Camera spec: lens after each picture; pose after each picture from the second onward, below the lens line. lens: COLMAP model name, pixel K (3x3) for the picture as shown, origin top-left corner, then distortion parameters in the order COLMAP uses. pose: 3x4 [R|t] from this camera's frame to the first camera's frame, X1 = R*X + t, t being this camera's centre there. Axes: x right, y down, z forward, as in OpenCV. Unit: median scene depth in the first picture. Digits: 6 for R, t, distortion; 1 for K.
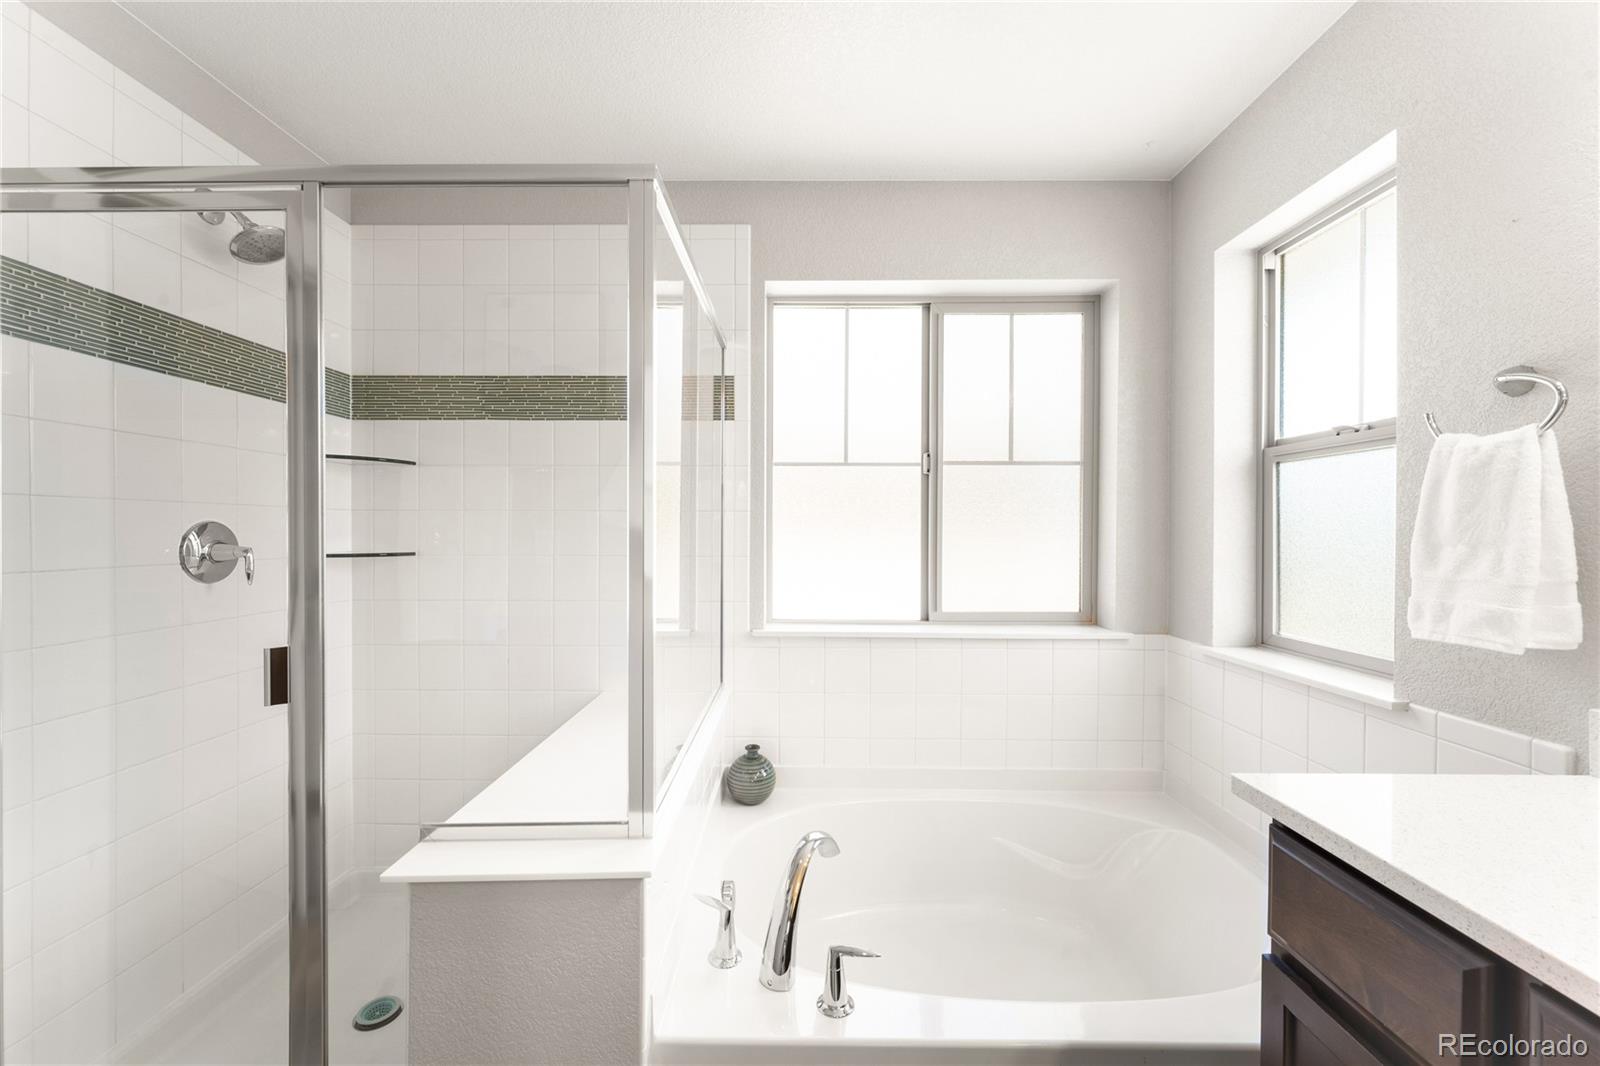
lens RADIAL K [[631.2, 0, 800.2], [0, 631.2, 533.5], [0, 0, 1]] dist [0.000808, 0.000304]
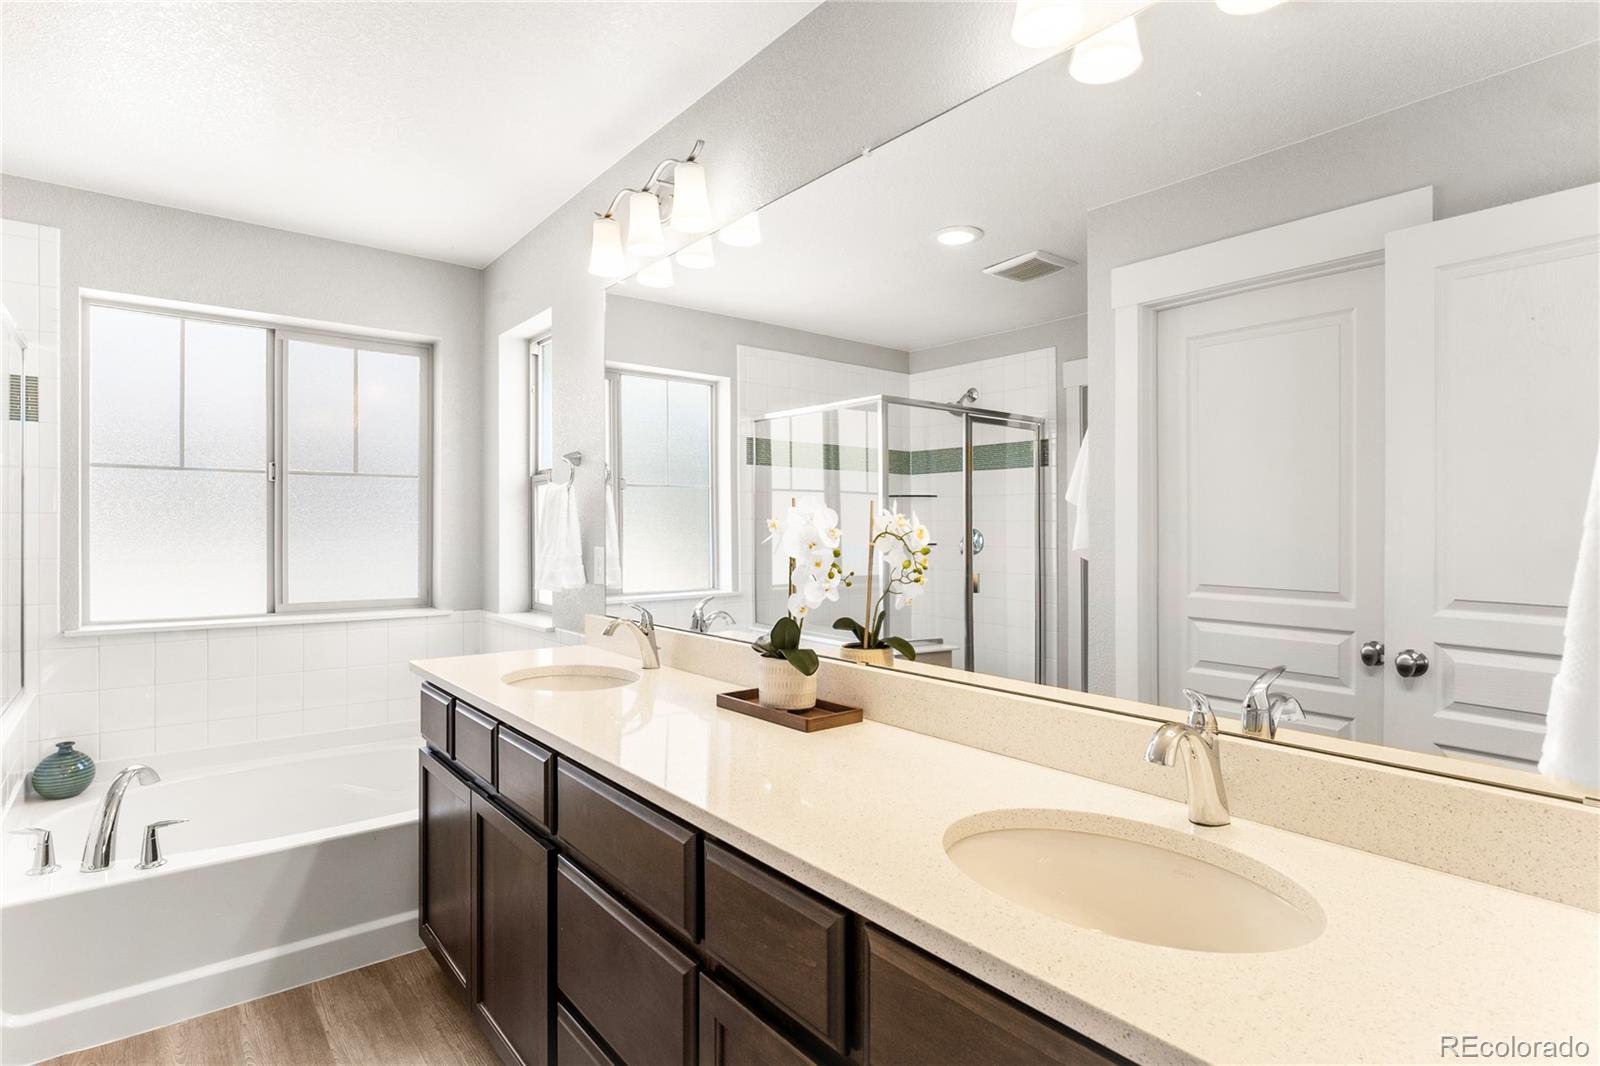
lens RADIAL K [[815.2, 0, 796.0], [0, 815.2, 535.1], [0, 0, 1]] dist [-0.002941, 0.000769]
pose [[0.782386, -0.004720, 0.622776, 0.030221], [0.002785, 0.999988, 0.004080, -0.002600], [-0.622788, -0.001458, 0.782390, -0.749733]]
